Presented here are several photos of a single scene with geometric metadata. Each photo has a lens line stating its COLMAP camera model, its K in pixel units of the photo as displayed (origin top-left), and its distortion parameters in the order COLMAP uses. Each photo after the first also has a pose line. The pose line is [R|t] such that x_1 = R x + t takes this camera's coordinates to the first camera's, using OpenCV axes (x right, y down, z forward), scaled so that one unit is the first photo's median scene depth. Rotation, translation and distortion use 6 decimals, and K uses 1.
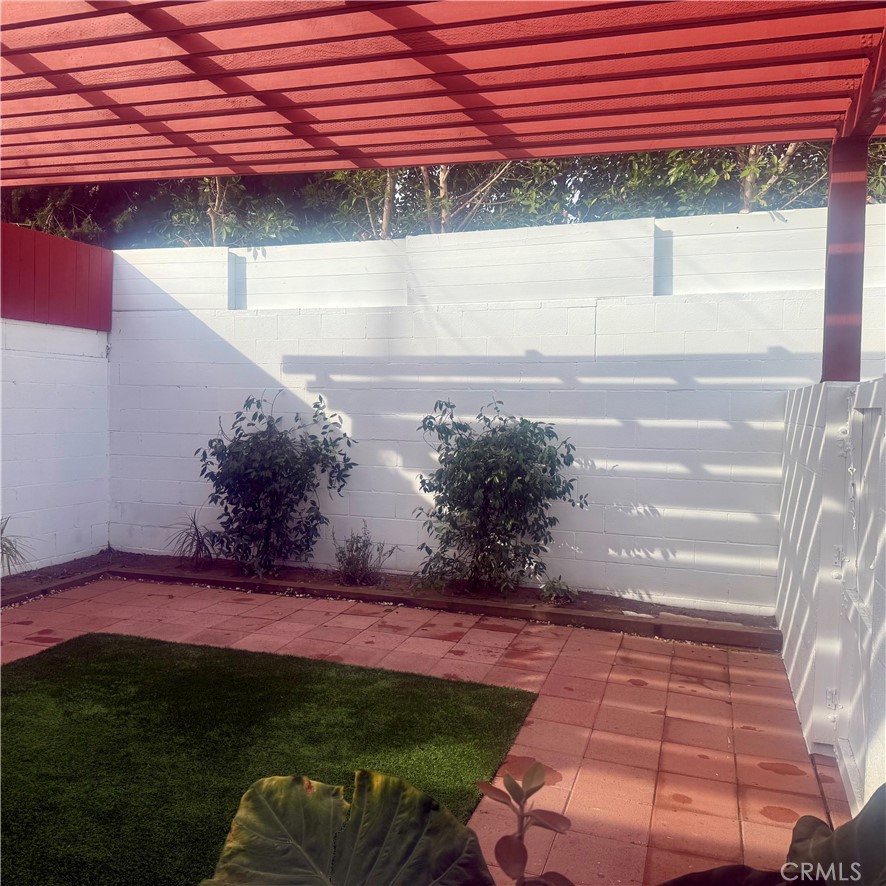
lens RADIAL K [[823.2, 0, 439.8], [0, 823.2, 442.1], [0, 0, 1]] dist [0.126938, -0.209382]
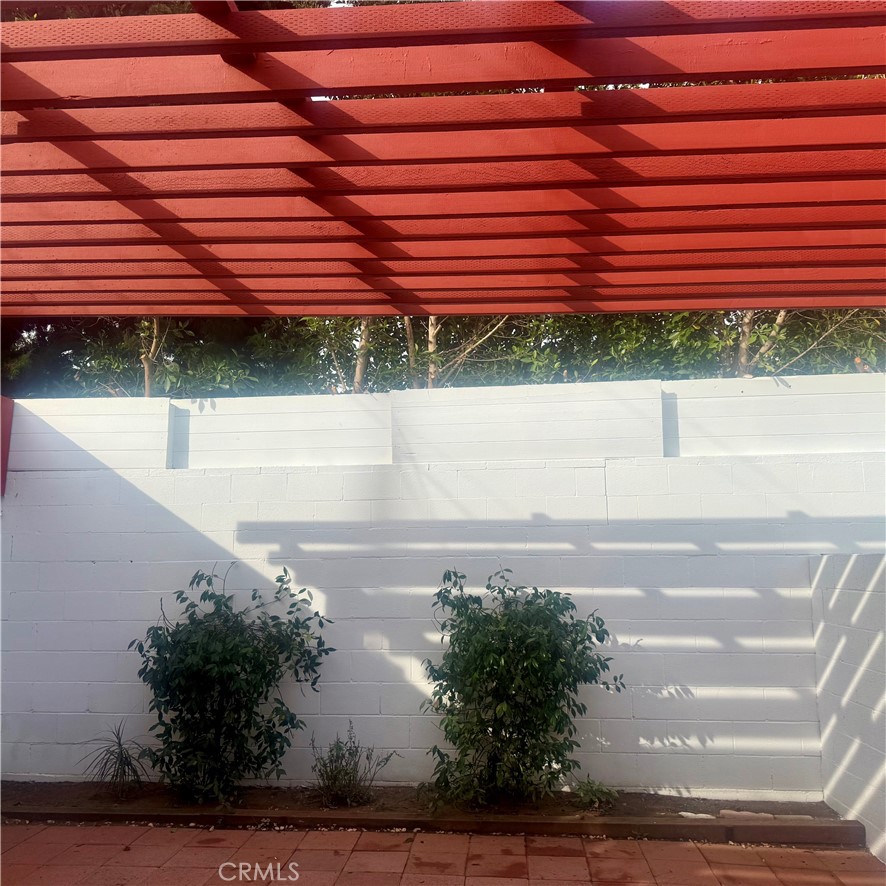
lens RADIAL K [[820.1, 0, 445.1], [0, 820.1, 443.8], [0, 0, 1]] dist [0.169178, -0.297252]
pose [[0.970431, 0.014031, 0.240971, -0.218551], [0.032396, 0.981706, -0.187626, -0.018429], [-0.239195, 0.189885, 0.952223, 0.138795]]
